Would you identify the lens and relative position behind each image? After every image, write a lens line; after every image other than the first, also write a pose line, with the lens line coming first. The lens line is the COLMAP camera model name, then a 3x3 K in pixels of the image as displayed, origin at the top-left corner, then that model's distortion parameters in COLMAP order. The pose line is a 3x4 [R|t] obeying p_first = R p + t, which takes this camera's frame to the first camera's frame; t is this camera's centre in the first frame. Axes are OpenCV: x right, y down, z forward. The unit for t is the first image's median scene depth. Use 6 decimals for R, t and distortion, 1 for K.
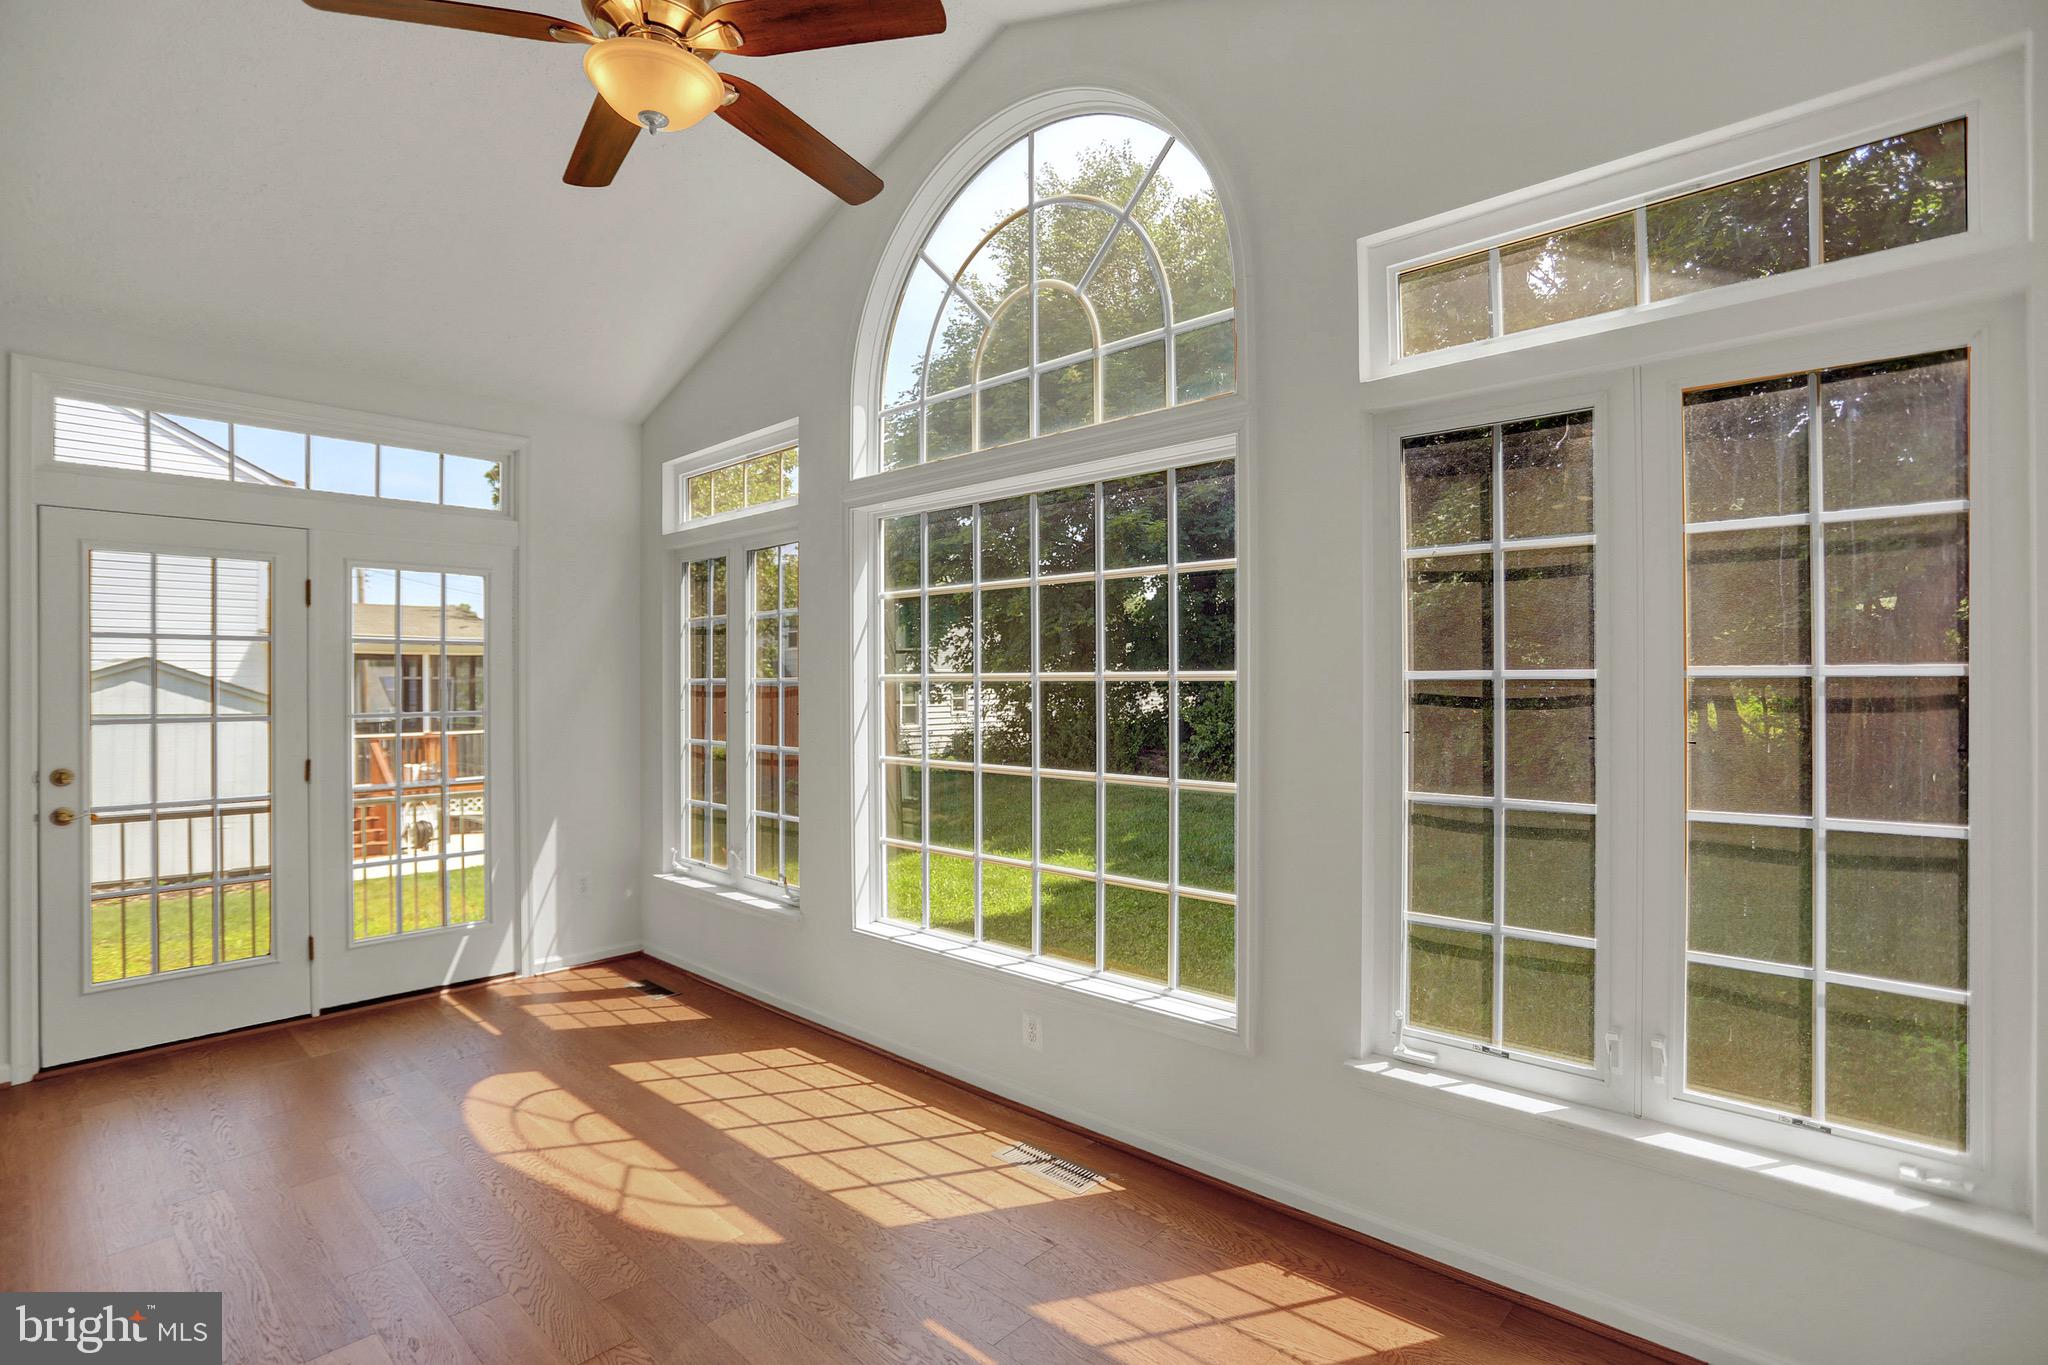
lens RADIAL K [[1002.7, 0, 1023.0], [0, 1002.7, 689.2], [0, 0, 1]] dist [-0.027098, -0.000753]
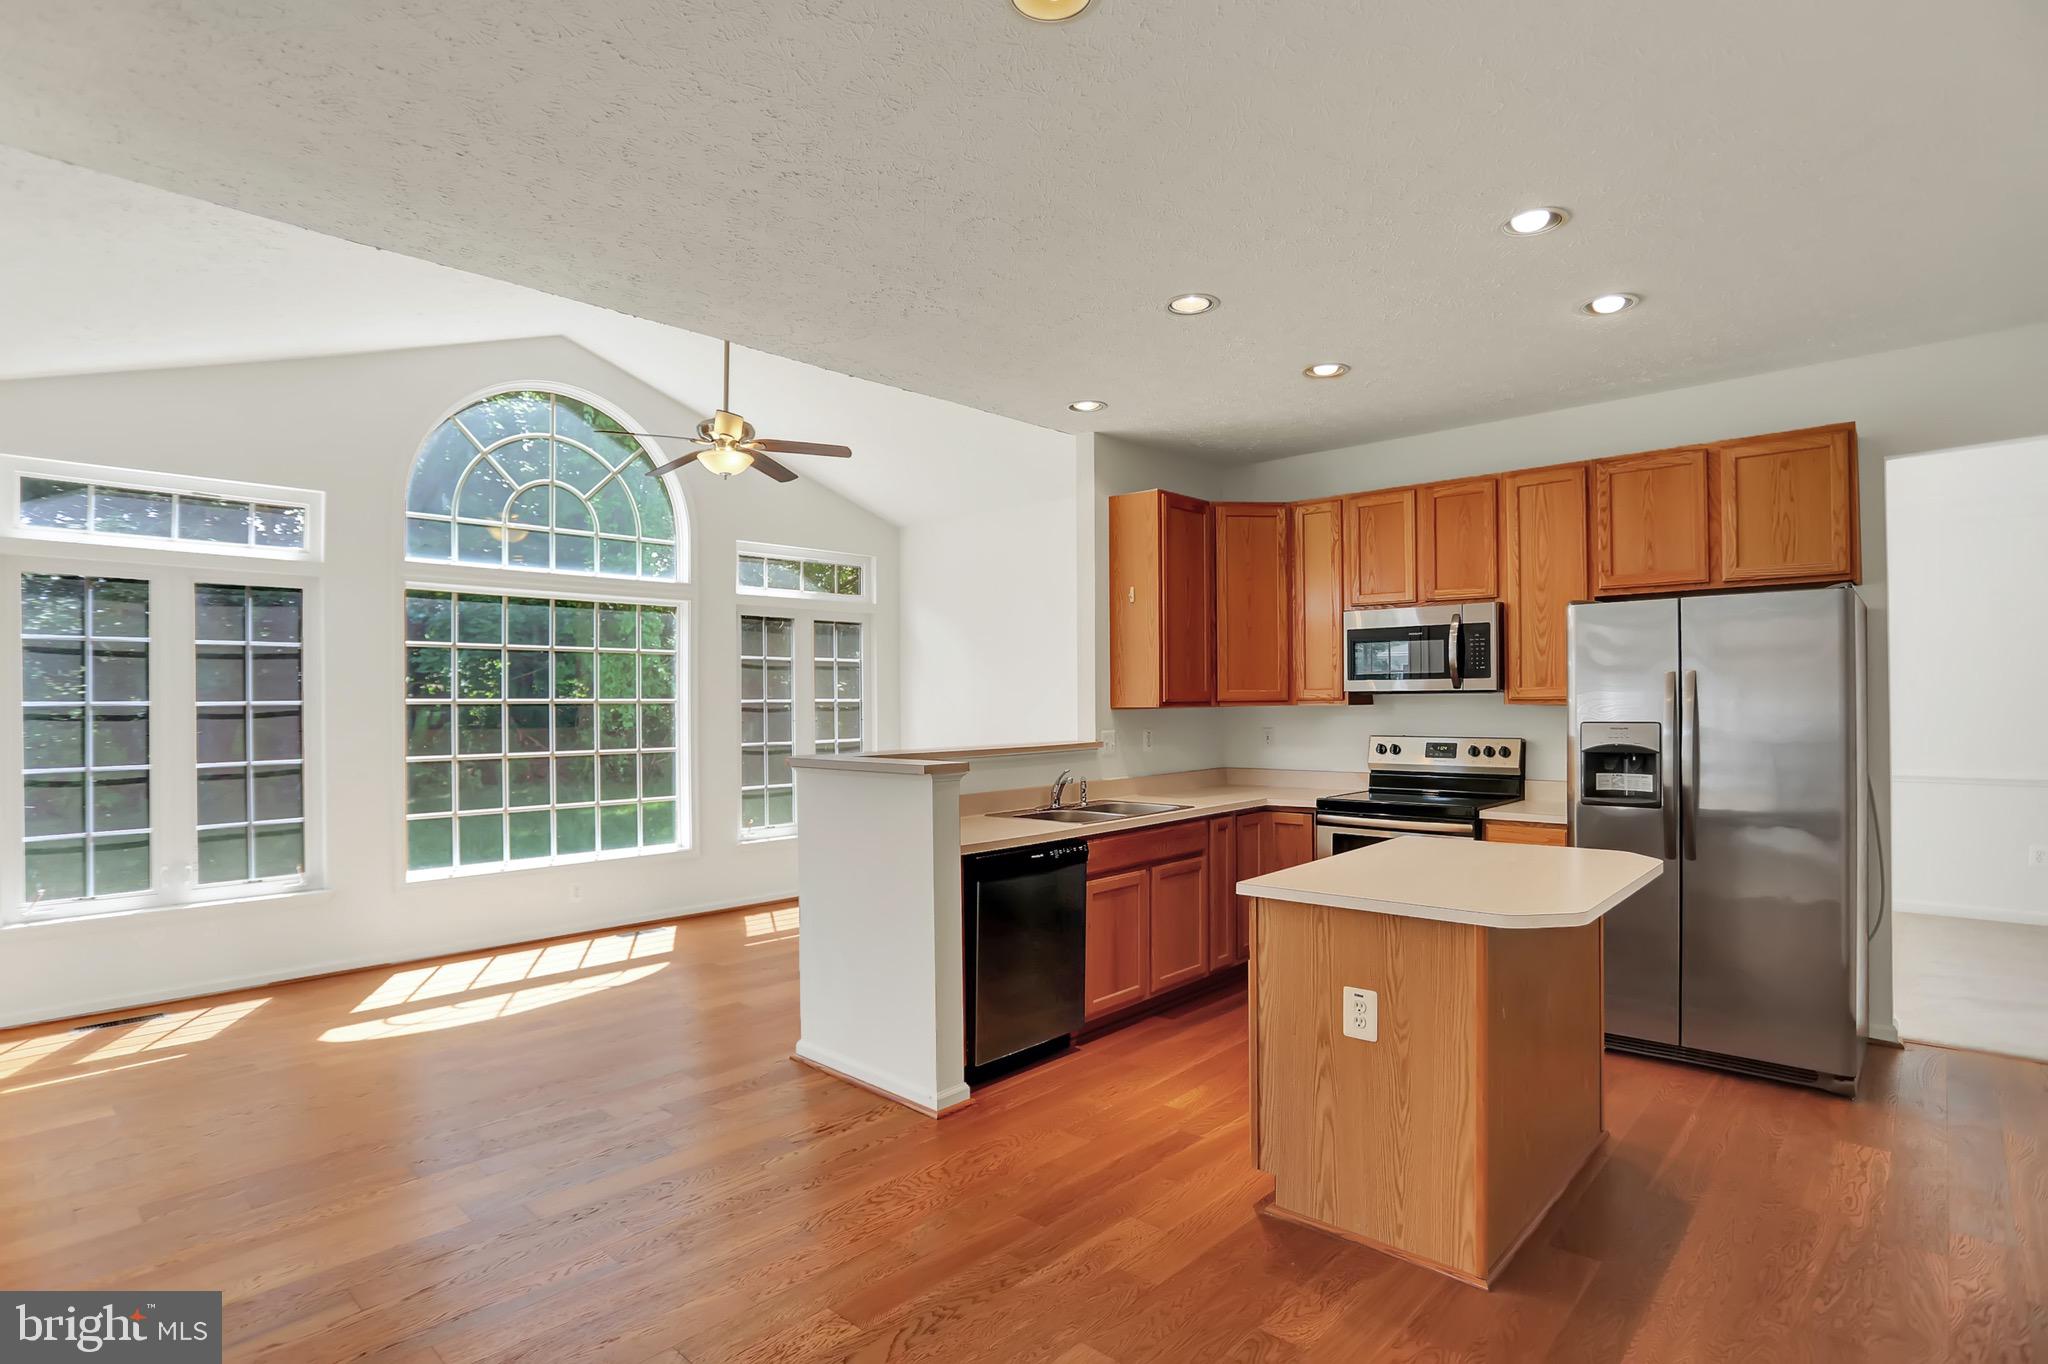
lens RADIAL K [[1002.7, 0, 1041.2], [0, 1002.7, 689.0], [0, 0, 1]] dist [-0.027098, -0.000753]
pose [[-0.022084, 0.009574, 0.999710, -2.532158], [0.003492, 0.999949, -0.009499, -0.019073], [-0.999750, 0.003282, -0.022116, 0.238500]]
